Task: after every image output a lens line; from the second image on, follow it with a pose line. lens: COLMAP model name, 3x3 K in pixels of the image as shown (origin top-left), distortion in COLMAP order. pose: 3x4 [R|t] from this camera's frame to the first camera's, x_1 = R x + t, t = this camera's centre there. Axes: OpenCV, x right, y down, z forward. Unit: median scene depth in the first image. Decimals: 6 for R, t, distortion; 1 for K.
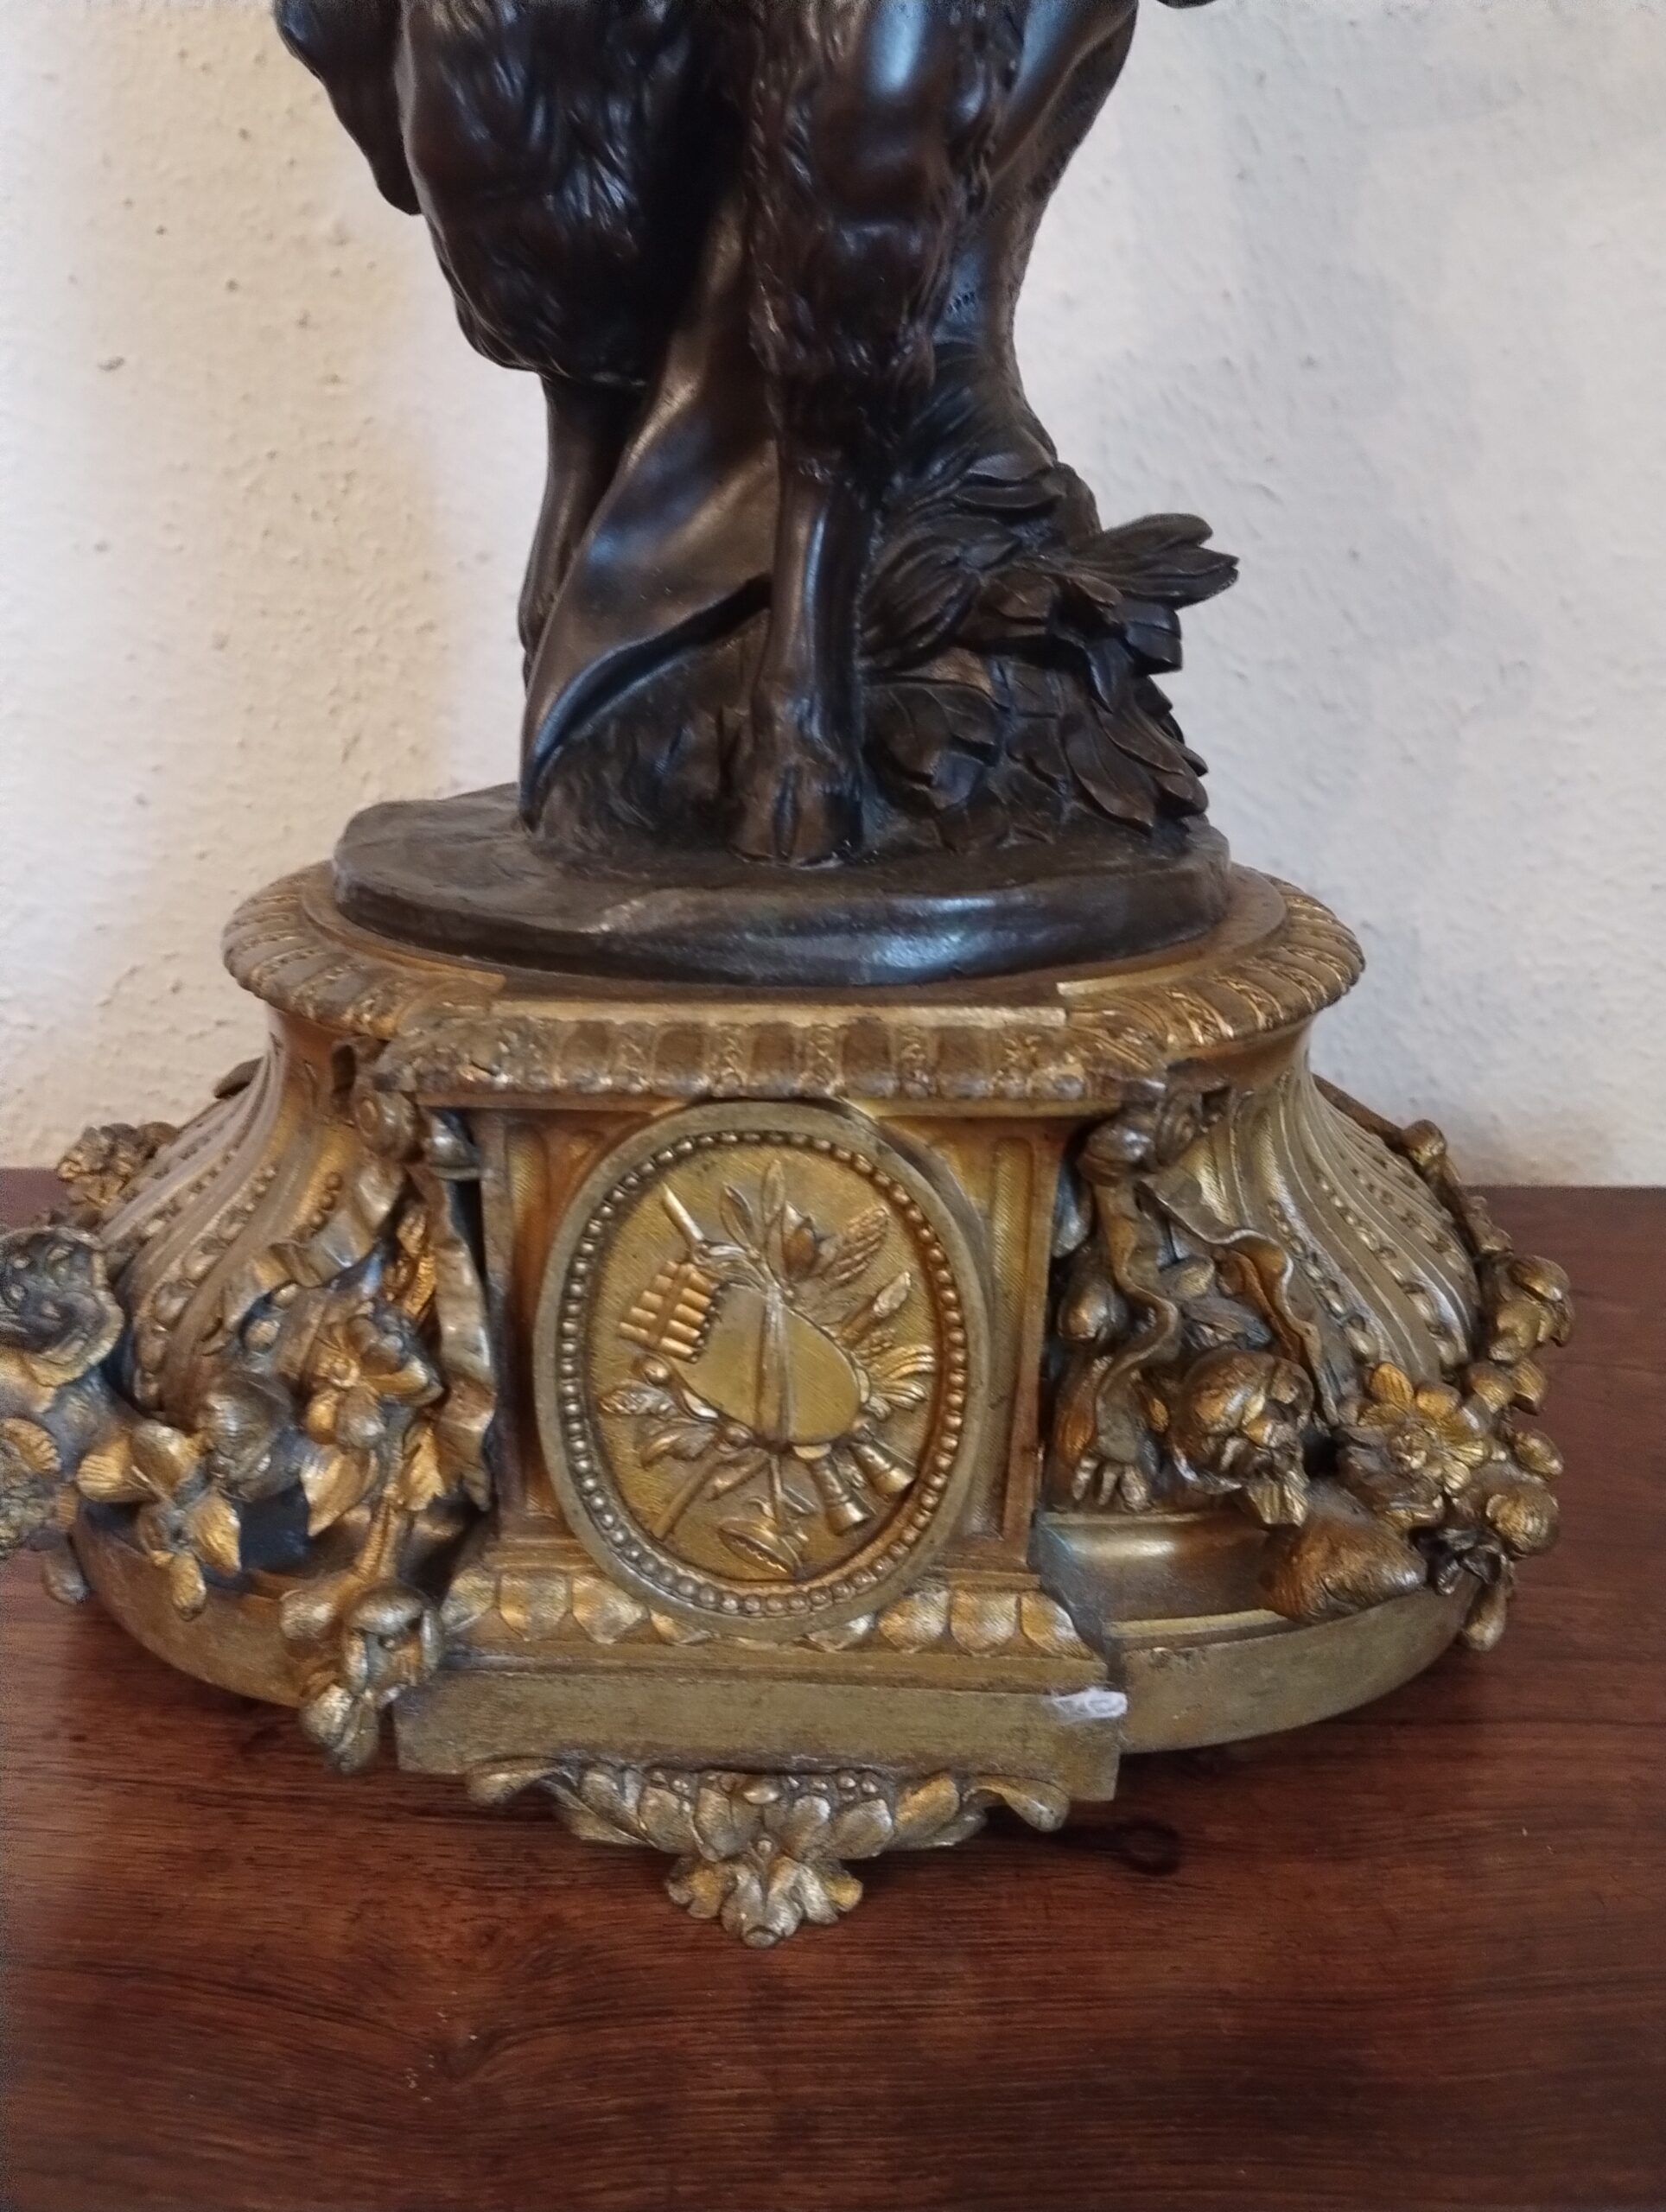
lens RADIAL K [[1817.4, 0, 843.2], [0, 1817.4, 1113.5], [0, 0, 1]] dist [0.037813, -0.063950]
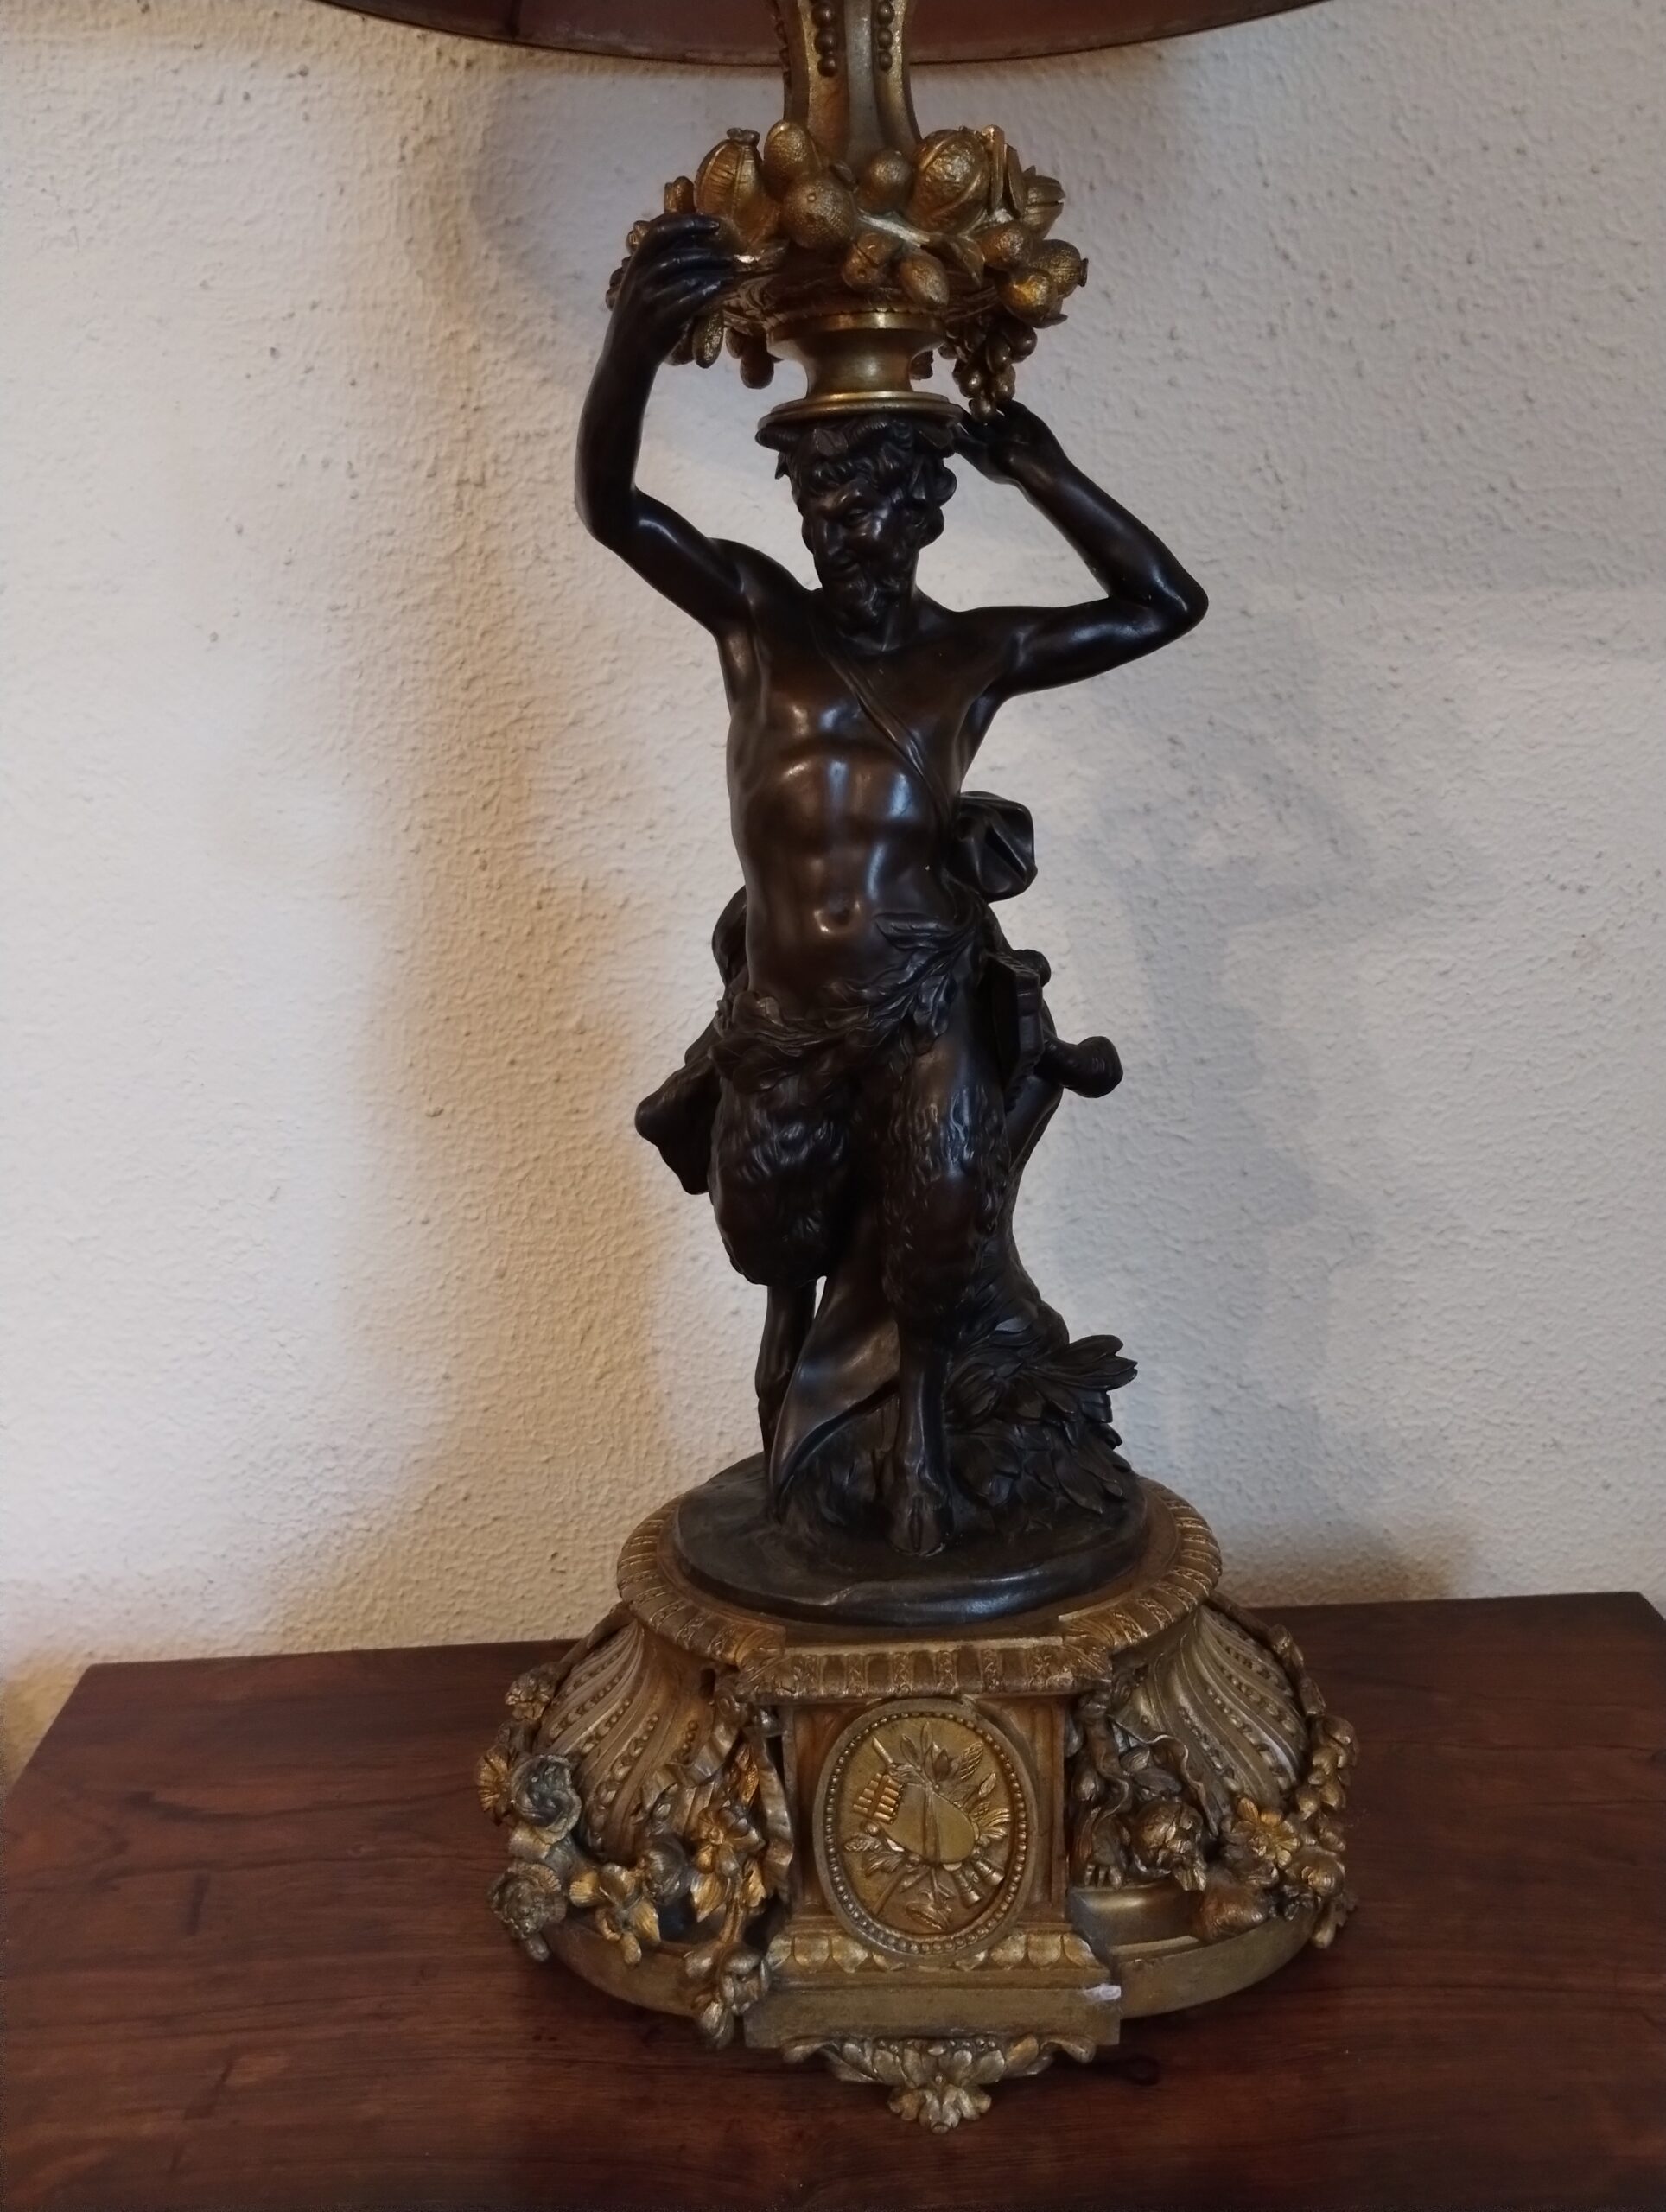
lens RADIAL K [[1817.4, 0, 840.8], [0, 1817.4, 1108.5], [0, 0, 1]] dist [0.037813, -0.063950]
pose [[0.998144, -0.058944, -0.015300, -0.053028], [0.056364, 0.989332, -0.134332, -0.332931], [0.023055, 0.133220, 0.990818, -0.975013]]
